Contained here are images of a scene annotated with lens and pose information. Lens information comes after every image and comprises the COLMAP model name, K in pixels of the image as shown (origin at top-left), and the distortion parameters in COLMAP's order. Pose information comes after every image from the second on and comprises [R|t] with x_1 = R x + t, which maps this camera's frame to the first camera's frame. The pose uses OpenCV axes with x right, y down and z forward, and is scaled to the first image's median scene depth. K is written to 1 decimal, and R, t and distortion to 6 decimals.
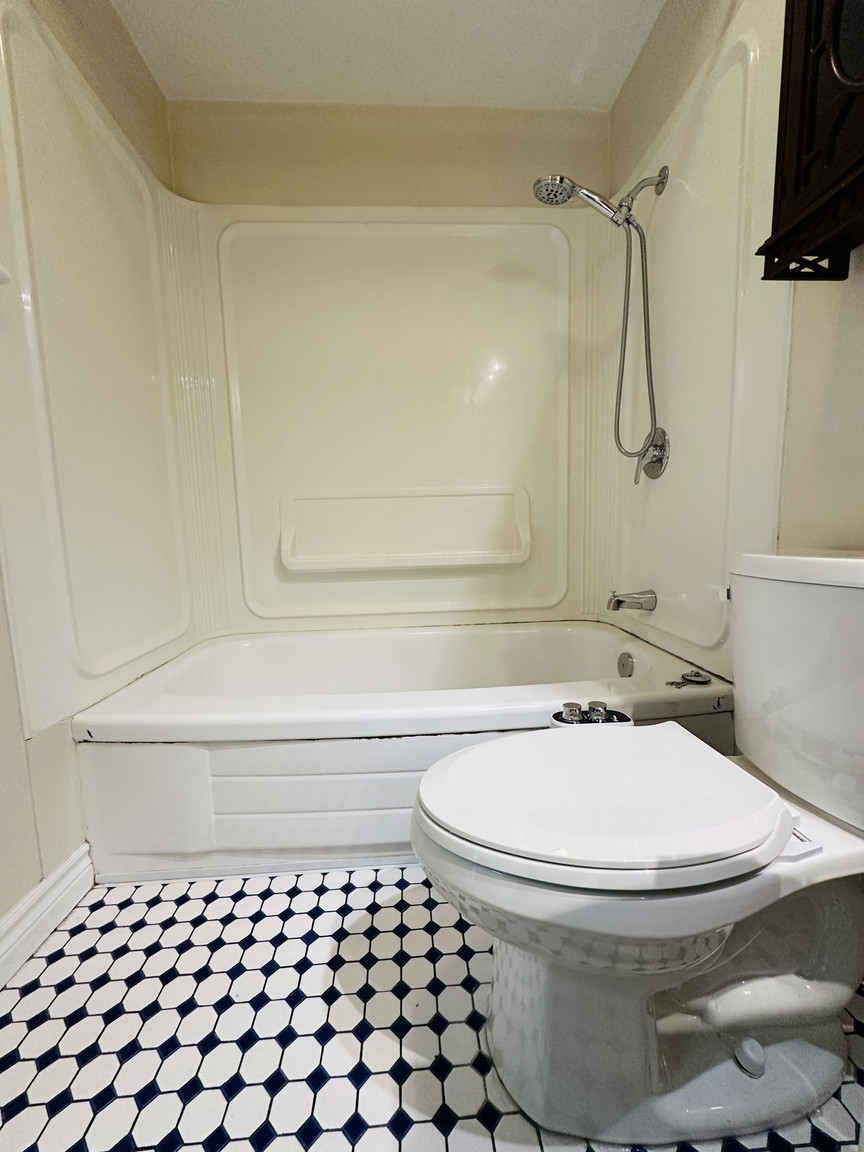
lens RADIAL K [[459.6, 0, 431.7], [0, 459.6, 574.2], [0, 0, 1]] dist [-0.001284, 0.000568]
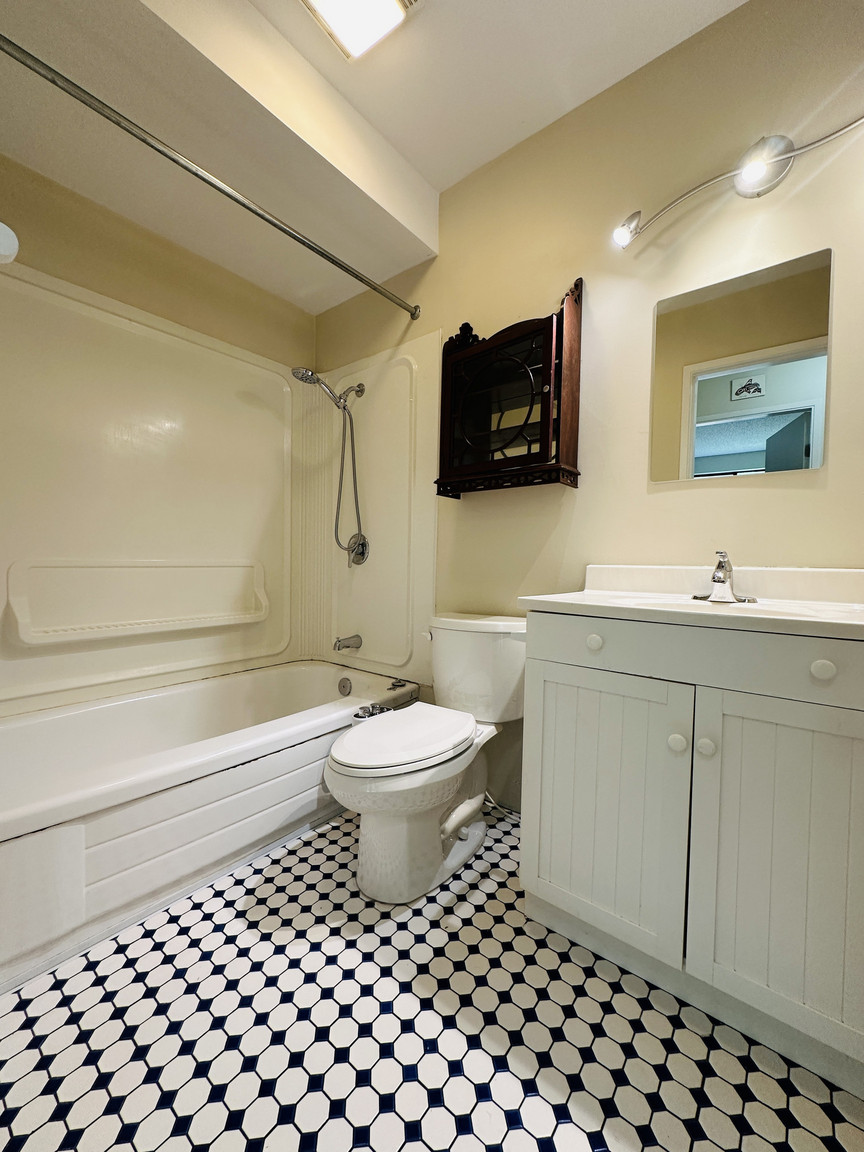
lens RADIAL K [[459.6, 0, 427.2], [0, 459.6, 577.7], [0, 0, 1]] dist [-0.001284, 0.000568]
pose [[0.674435, 0.007985, 0.738291, -0.744134], [0.049290, 0.997224, -0.055812, -0.087093], [-0.736688, 0.074032, 0.672169, -0.341964]]
